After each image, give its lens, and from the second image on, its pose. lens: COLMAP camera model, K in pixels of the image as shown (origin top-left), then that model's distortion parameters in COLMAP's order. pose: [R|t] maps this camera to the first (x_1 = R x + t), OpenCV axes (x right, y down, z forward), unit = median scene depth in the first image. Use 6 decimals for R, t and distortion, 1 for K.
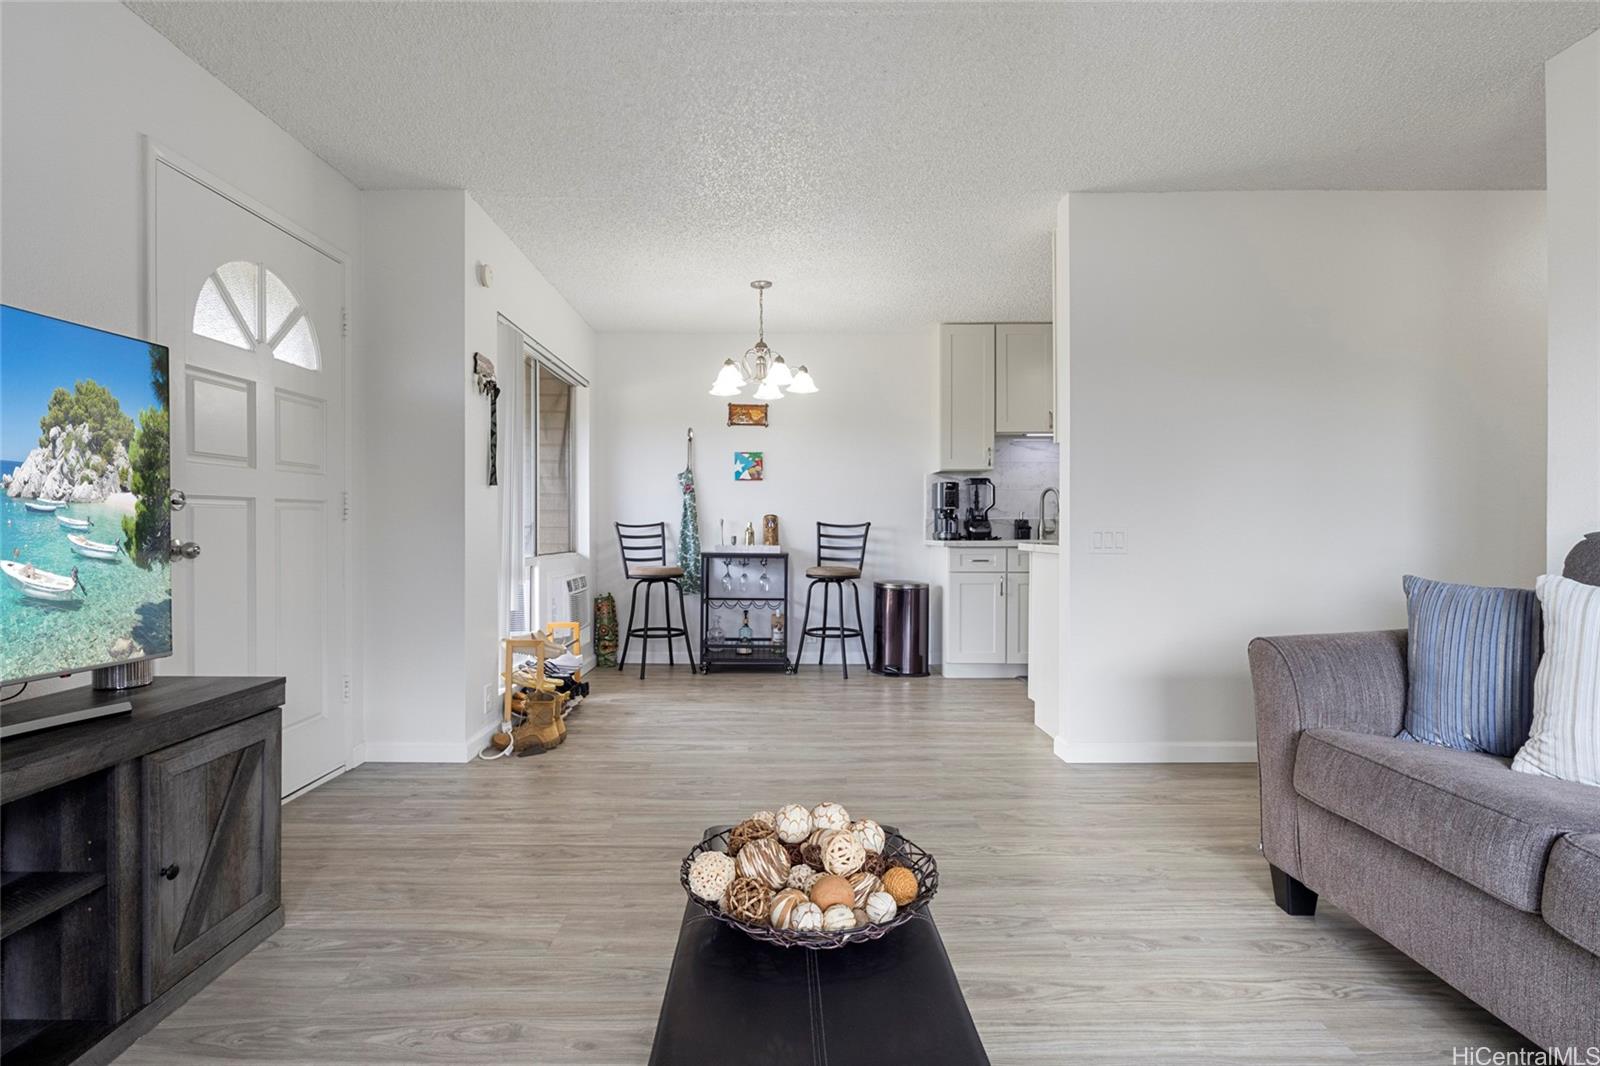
lens RADIAL K [[794.4, 0, 801.5], [0, 794.4, 526.2], [0, 0, 1]] dist [0.000282, -0.000006]
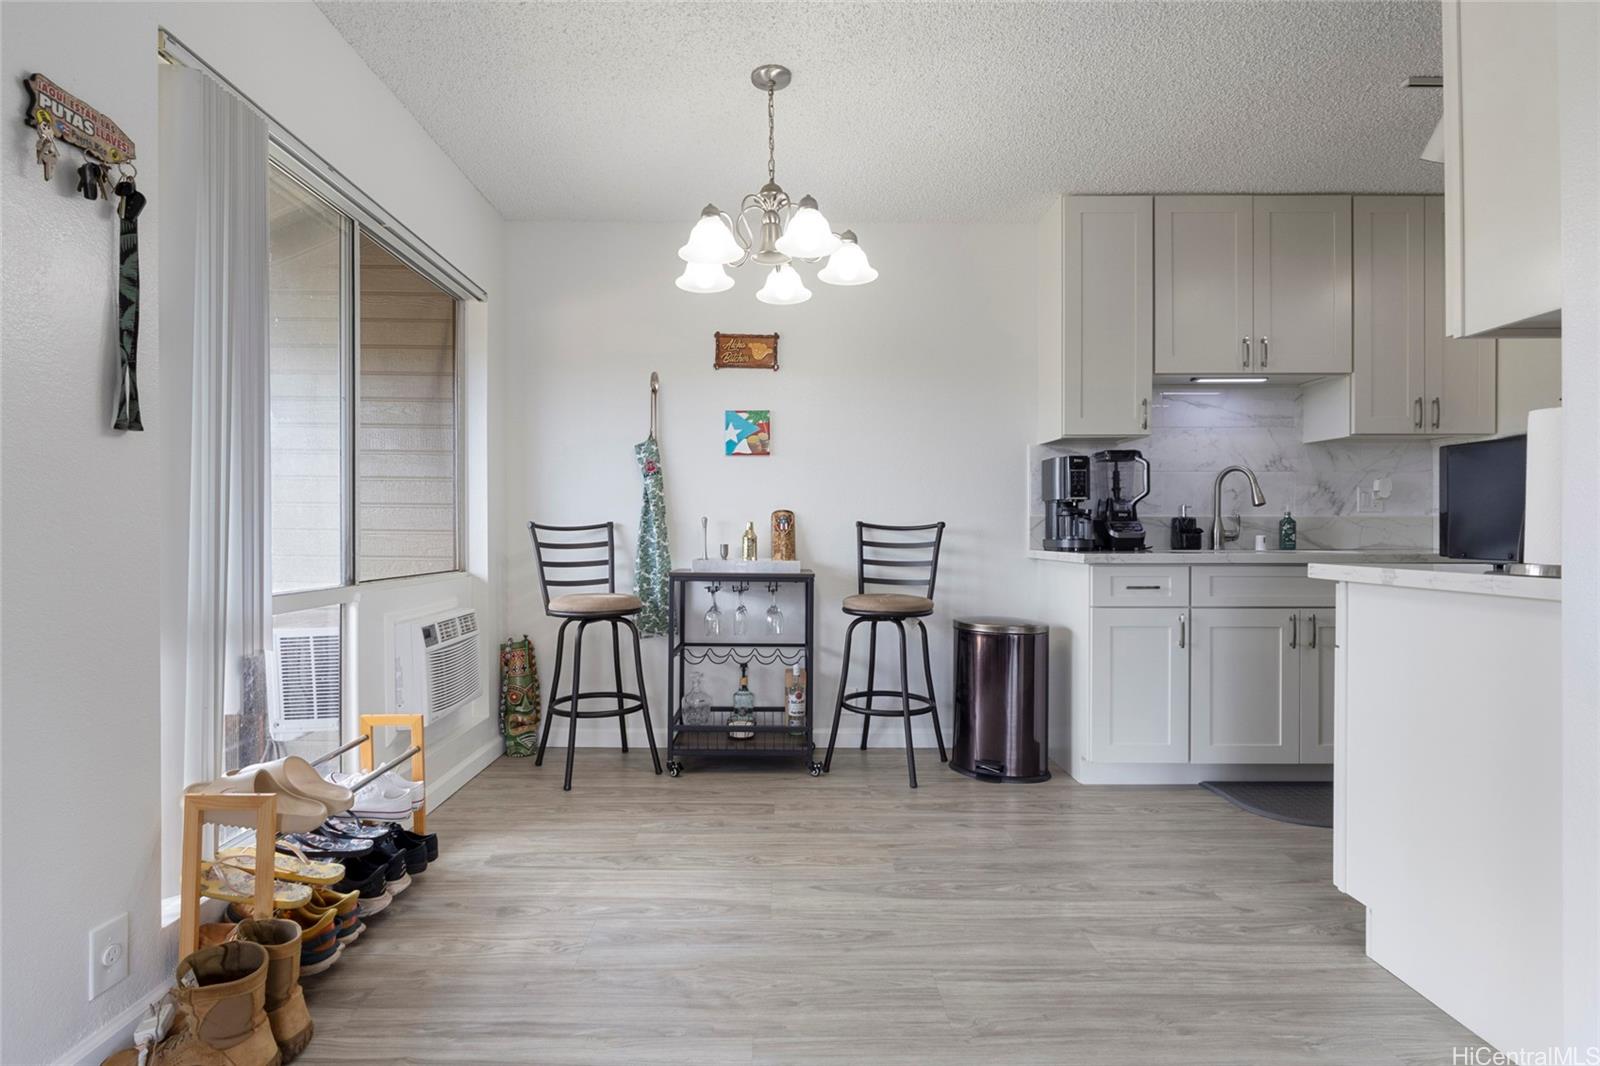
lens RADIAL K [[759.1, 0, 800.0], [0, 759.1, 533.0], [0, 0, 1]] dist [-0.000401, -0.000060]
pose [[0.999991, -0.001128, 0.004199, -0.028717], [0.001101, 0.999978, 0.006464, -0.000285], [-0.004206, -0.006460, 0.999970, 0.410213]]
